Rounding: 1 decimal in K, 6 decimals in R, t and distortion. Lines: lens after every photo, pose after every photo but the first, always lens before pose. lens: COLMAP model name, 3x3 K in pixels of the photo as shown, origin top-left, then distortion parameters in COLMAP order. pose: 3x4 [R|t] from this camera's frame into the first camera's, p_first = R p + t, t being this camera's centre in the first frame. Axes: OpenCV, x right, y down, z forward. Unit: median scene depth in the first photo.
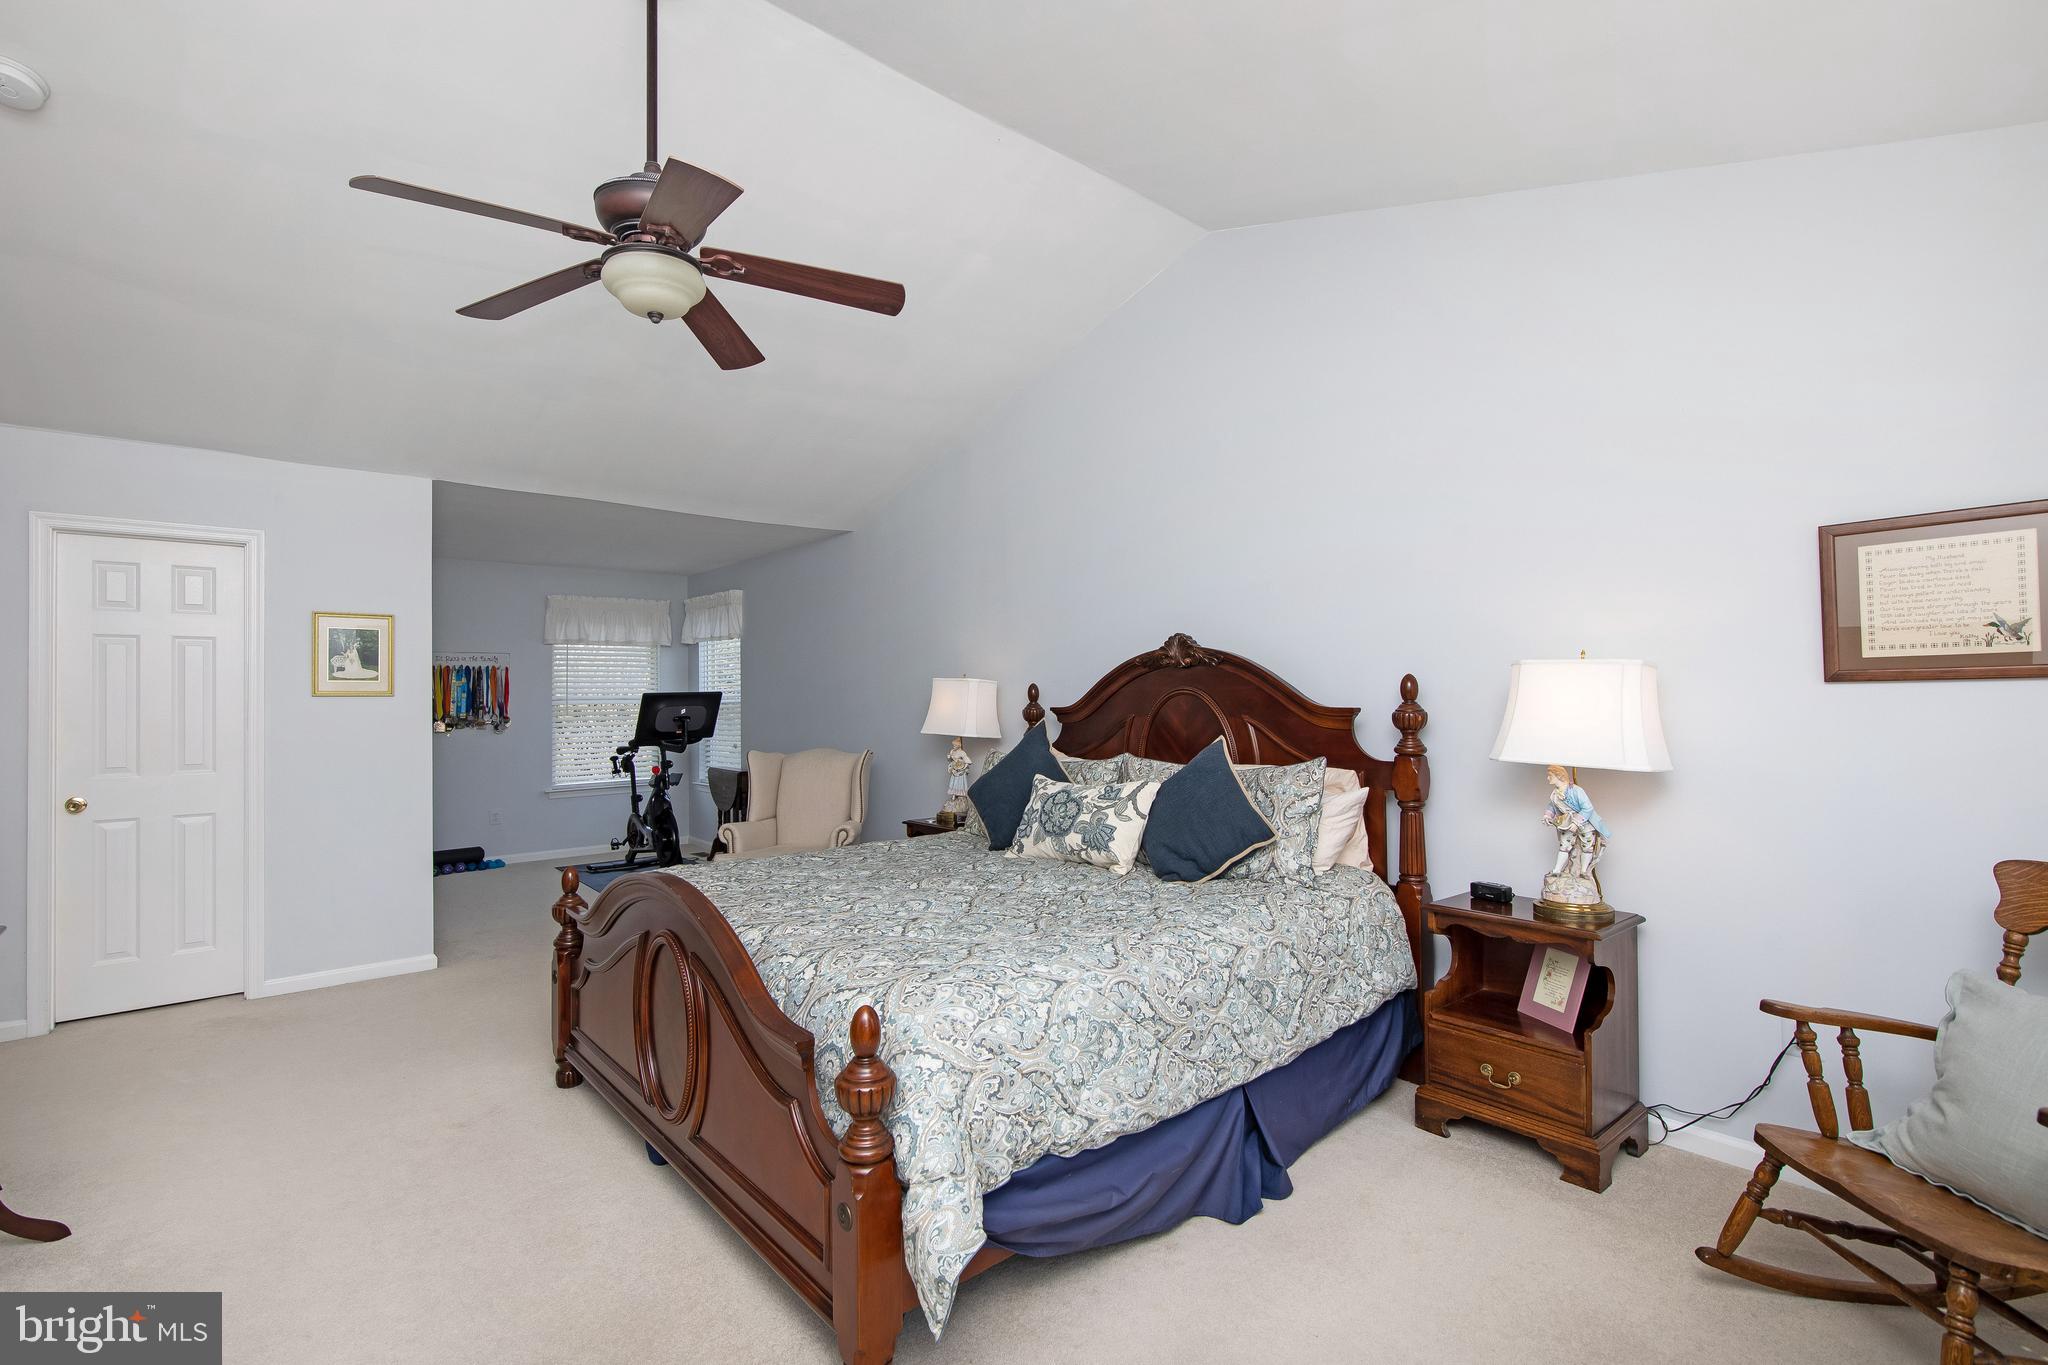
lens RADIAL K [[926.5, 0, 1015.5], [0, 926.5, 693.7], [0, 0, 1]] dist [-0.003165, 0.000180]
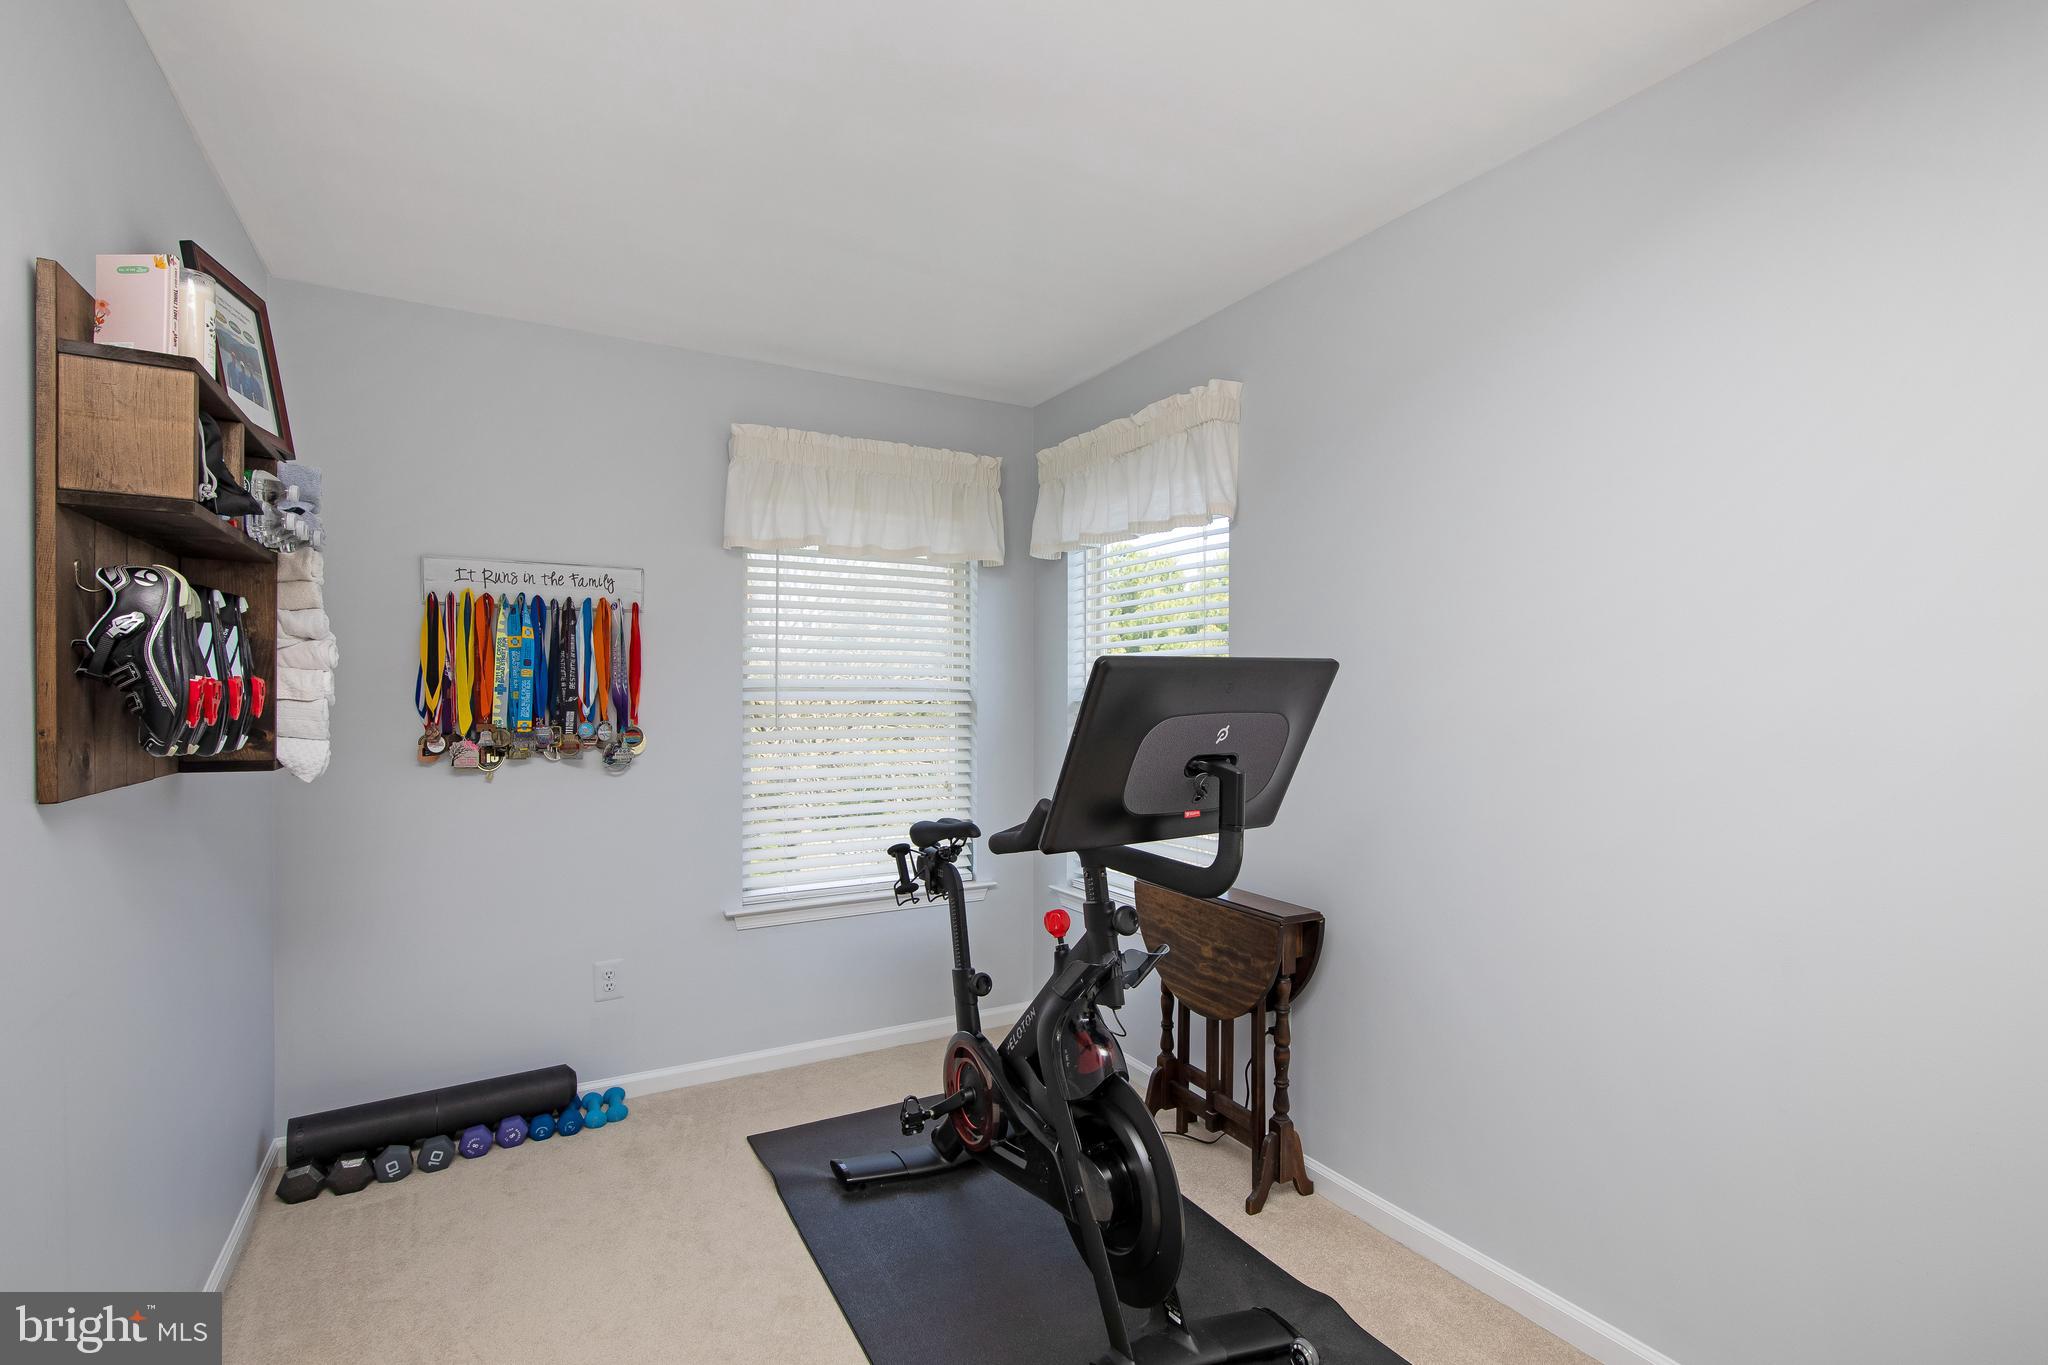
lens RADIAL K [[926.5, 0, 1015.5], [0, 926.5, 693.7], [0, 0, 1]] dist [-0.003165, 0.000180]
pose [[0.981267, 0.008442, -0.192468, -0.320739], [-0.007079, 0.999945, 0.007769, 0.006005], [0.192523, -0.006261, 0.981272, 0.656253]]
